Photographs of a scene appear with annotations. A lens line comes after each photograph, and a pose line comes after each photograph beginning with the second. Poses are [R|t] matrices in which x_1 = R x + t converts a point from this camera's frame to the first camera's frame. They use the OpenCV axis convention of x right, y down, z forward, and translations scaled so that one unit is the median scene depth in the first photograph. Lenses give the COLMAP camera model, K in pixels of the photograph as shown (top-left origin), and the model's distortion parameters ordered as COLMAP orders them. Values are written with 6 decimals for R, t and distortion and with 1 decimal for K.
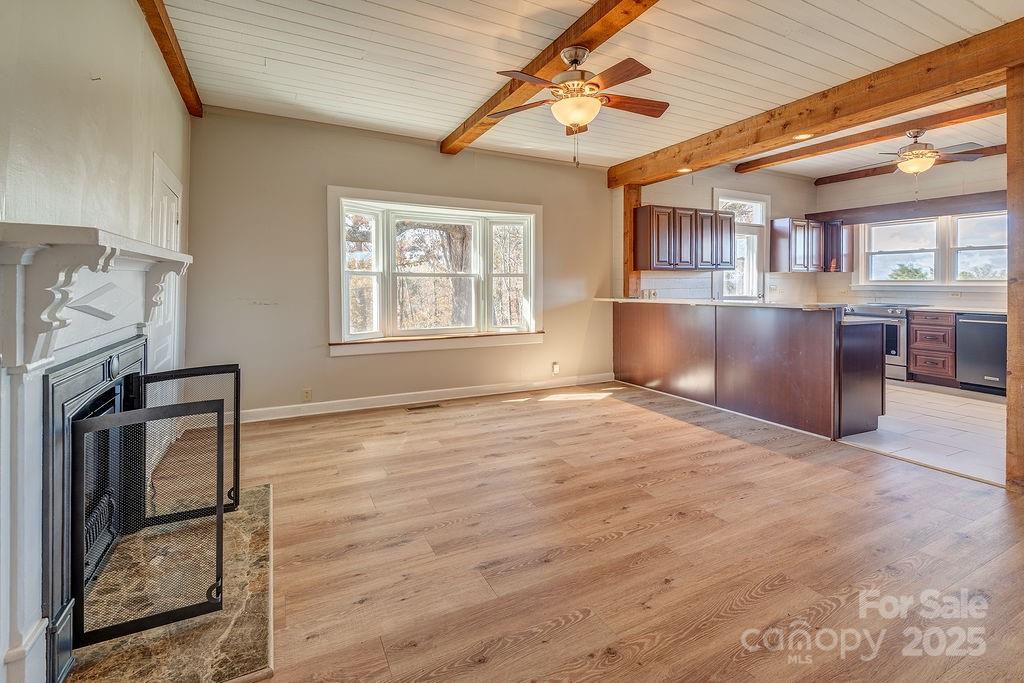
lens RADIAL K [[473.6, 0, 516.9], [0, 473.6, 286.1], [0, 0, 1]] dist [0.017859, -0.004942]
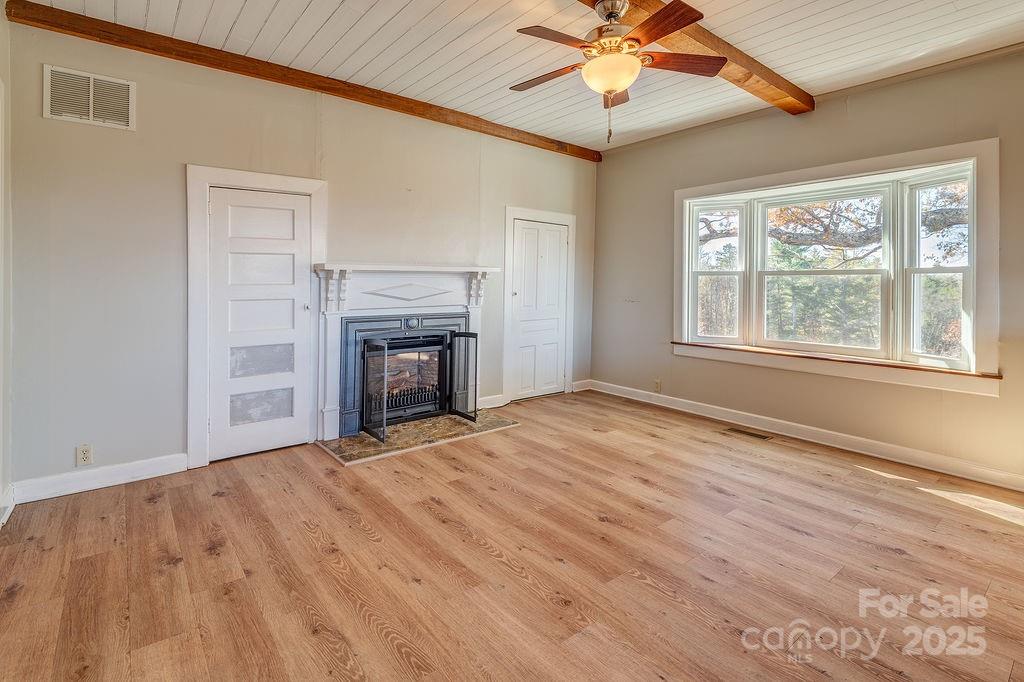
lens RADIAL K [[473.6, 0, 484.0], [0, 473.6, 283.6], [0, 0, 1]] dist [0.017859, -0.004942]
pose [[0.183683, -0.001338, -0.982985, 0.993145], [-0.006257, 0.999977, -0.002531, -0.003080], [0.982966, 0.006615, 0.183671, 0.711081]]
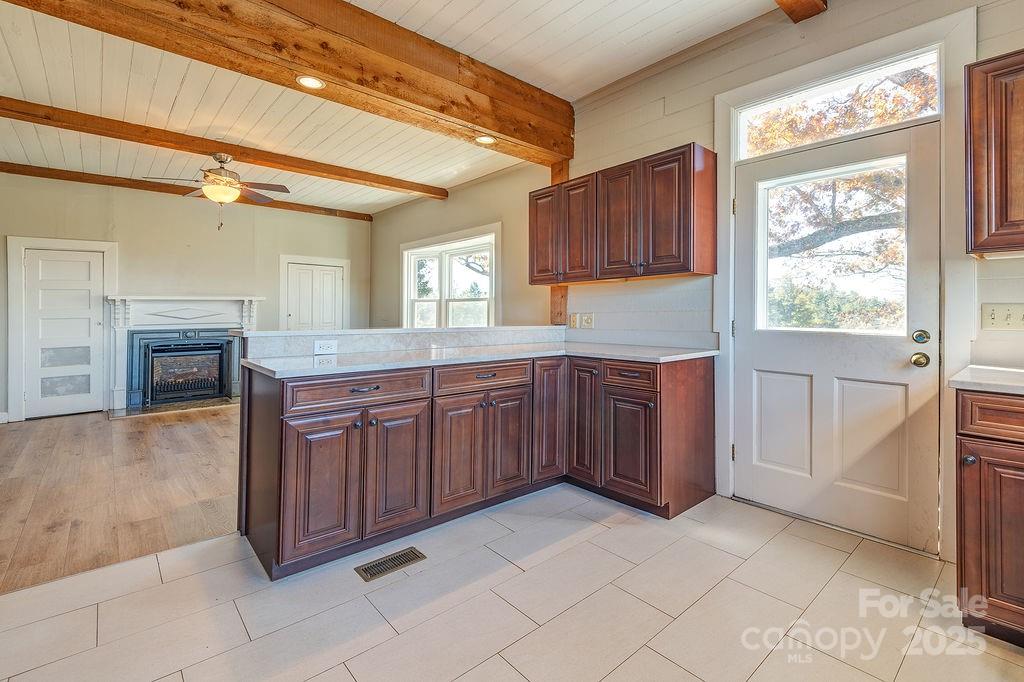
lens RADIAL K [[473.6, 0, 506.6], [0, 473.6, 308.9], [0, 0, 1]] dist [0.017859, -0.004942]
pose [[0.232570, -0.006566, -0.972558, 2.092368], [0.000136, 0.999977, -0.006719, 0.013330], [0.972580, 0.001430, 0.232565, 1.751661]]
